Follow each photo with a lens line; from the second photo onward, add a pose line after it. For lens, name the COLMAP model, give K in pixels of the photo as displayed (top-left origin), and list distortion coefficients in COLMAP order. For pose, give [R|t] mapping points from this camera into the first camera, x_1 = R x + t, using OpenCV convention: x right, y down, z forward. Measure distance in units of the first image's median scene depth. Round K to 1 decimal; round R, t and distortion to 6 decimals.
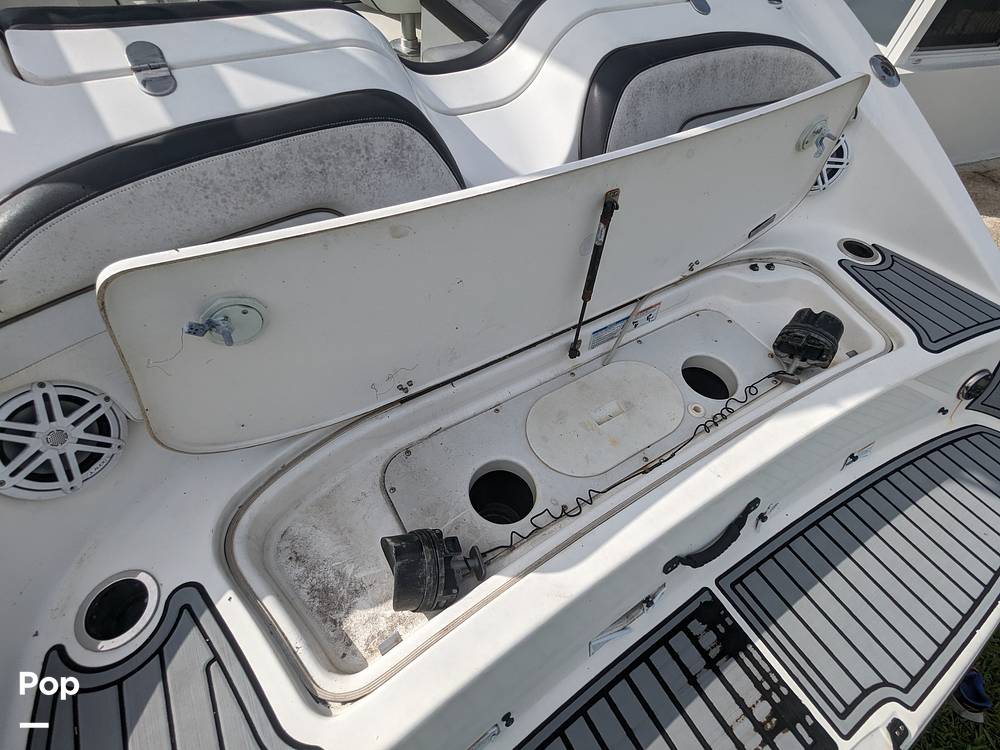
lens RADIAL K [[471.4, 0, 500.0], [0, 471.4, 375.0], [0, 0, 1]] dist [-0.011846, 0.010550]
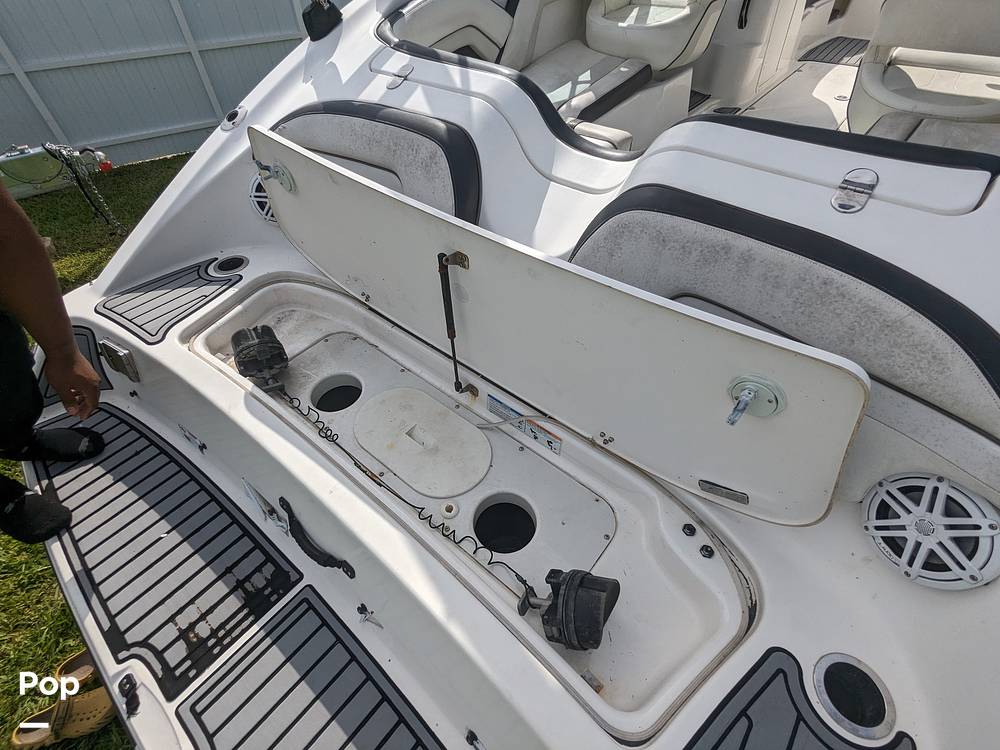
lens RADIAL K [[464.2, 0, 500.0], [0, 464.2, 375.0], [0, 0, 1]] dist [-0.000262, -0.000791]
pose [[0.325216, 0.645185, -0.691354, 1.080926], [-0.721564, 0.641851, 0.259561, -0.489678], [0.611212, 0.414443, 0.674282, 0.364227]]
